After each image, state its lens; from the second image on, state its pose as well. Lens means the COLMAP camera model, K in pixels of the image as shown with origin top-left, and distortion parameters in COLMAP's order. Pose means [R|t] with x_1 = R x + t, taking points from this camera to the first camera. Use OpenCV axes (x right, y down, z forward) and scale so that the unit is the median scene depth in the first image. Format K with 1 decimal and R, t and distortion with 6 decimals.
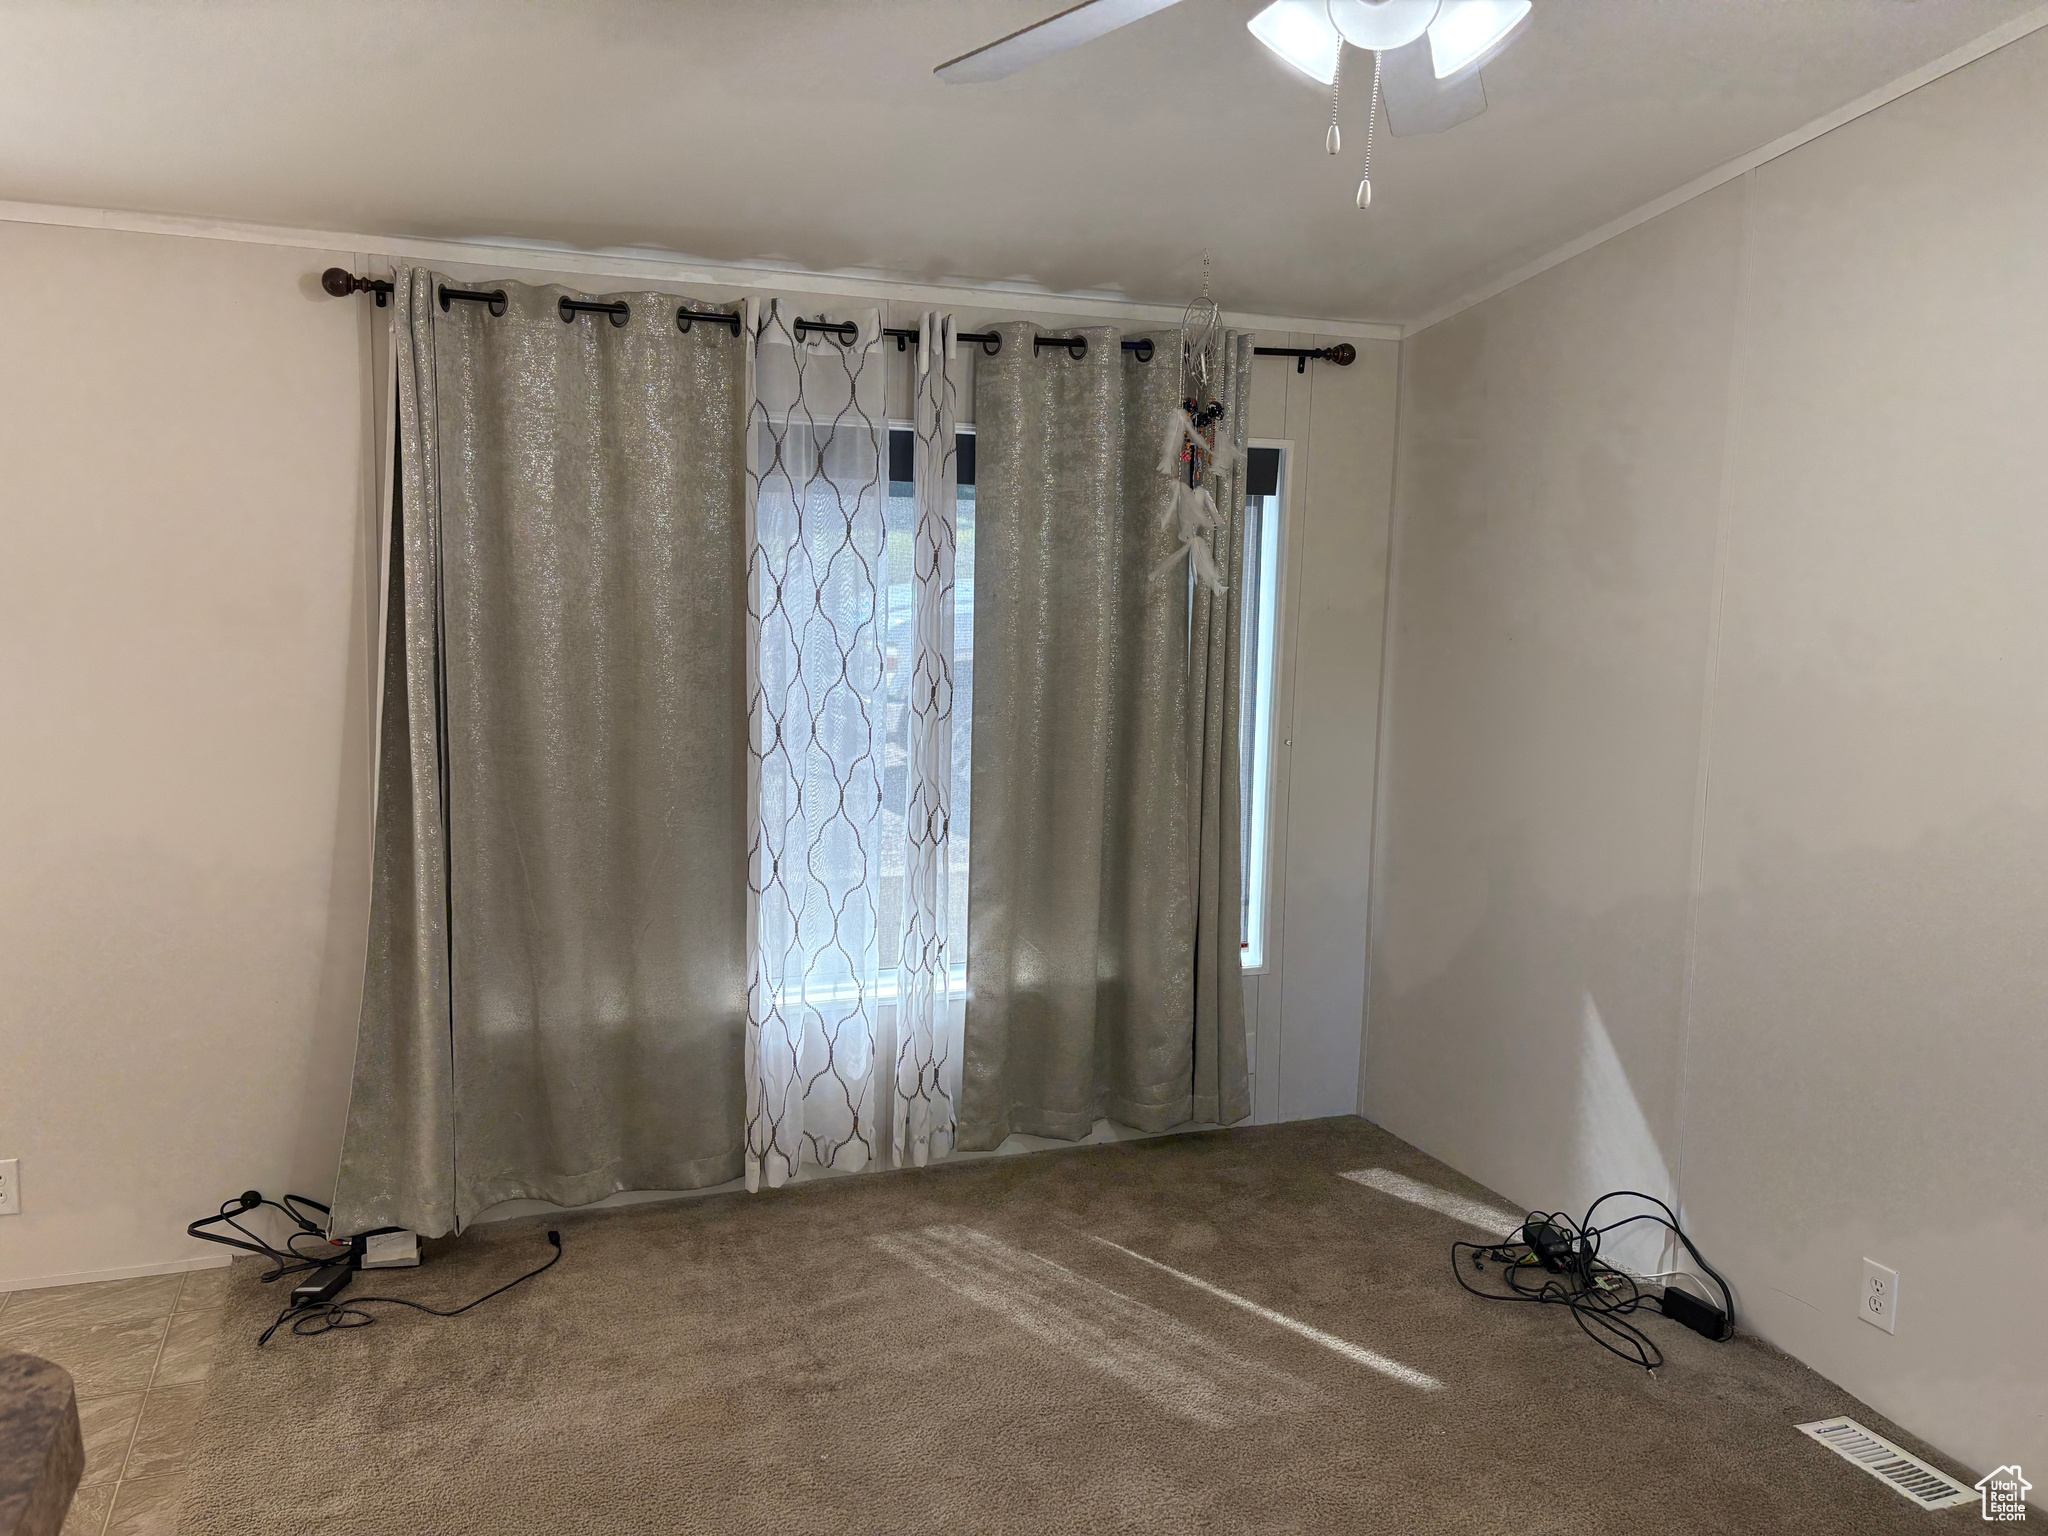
lens RADIAL K [[1595.2, 0, 1019.4], [0, 1595.2, 781.8], [0, 0, 1]] dist [0.030630, -0.024619]
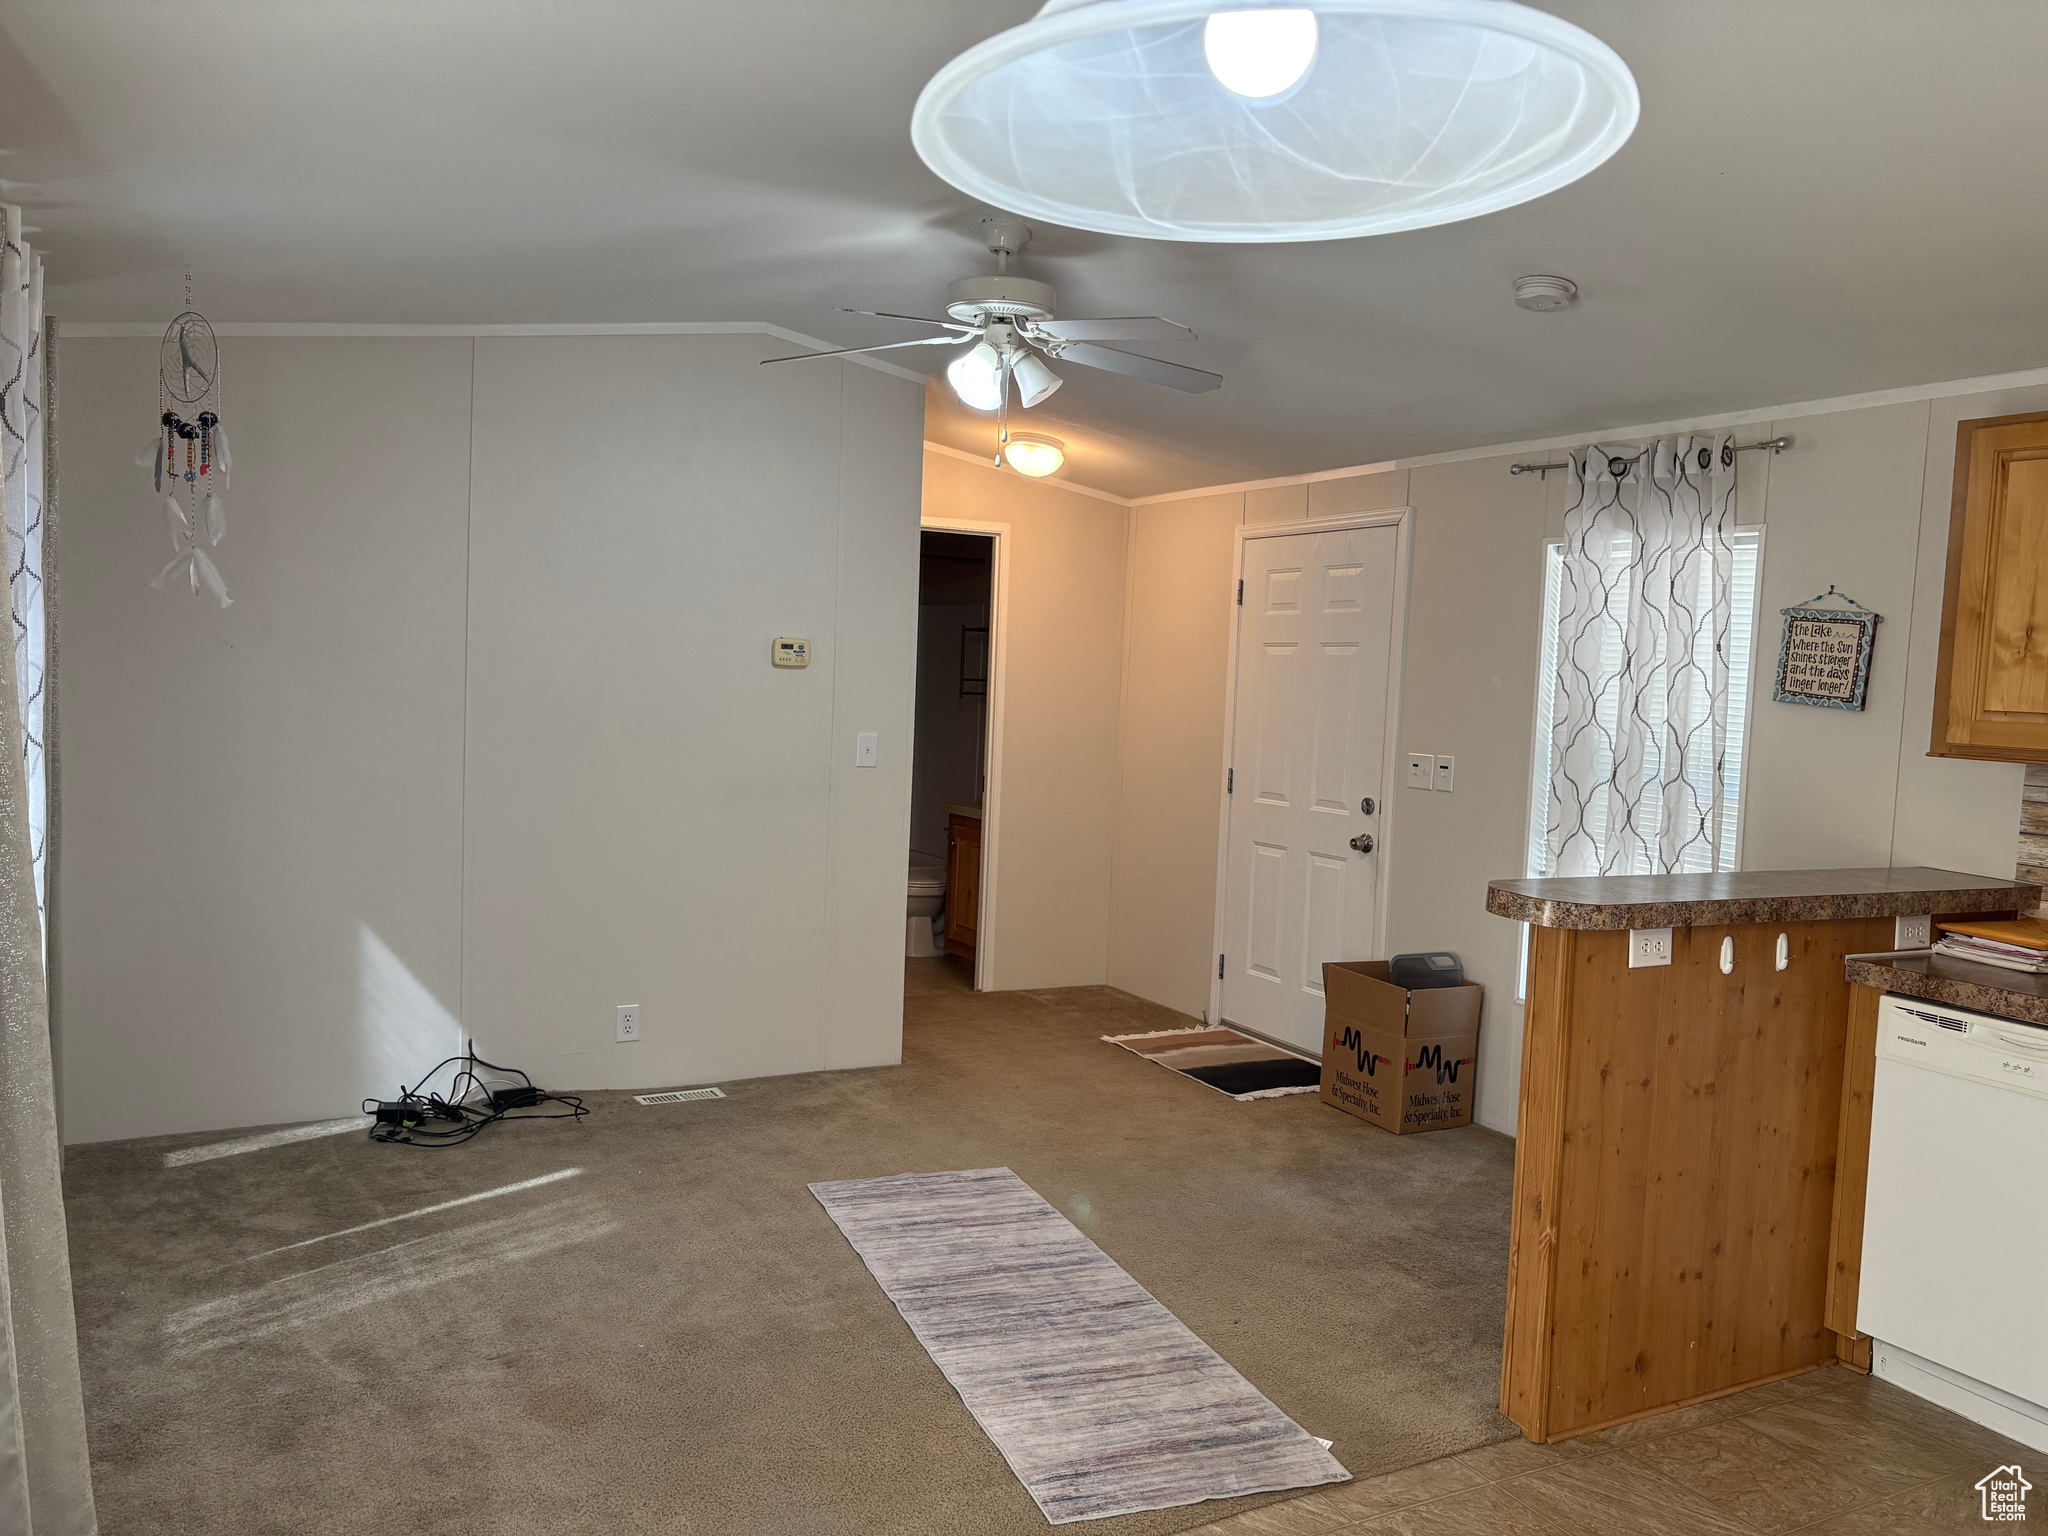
lens RADIAL K [[1595.2, 0, 1015.0], [0, 1595.2, 781.0], [0, 0, 1]] dist [0.030630, -0.024619]
pose [[-0.138962, -0.095457, 0.985686, -1.095643], [0.088026, 0.990213, 0.108305, -0.081817], [-0.986378, 0.101816, -0.129199, 0.715931]]
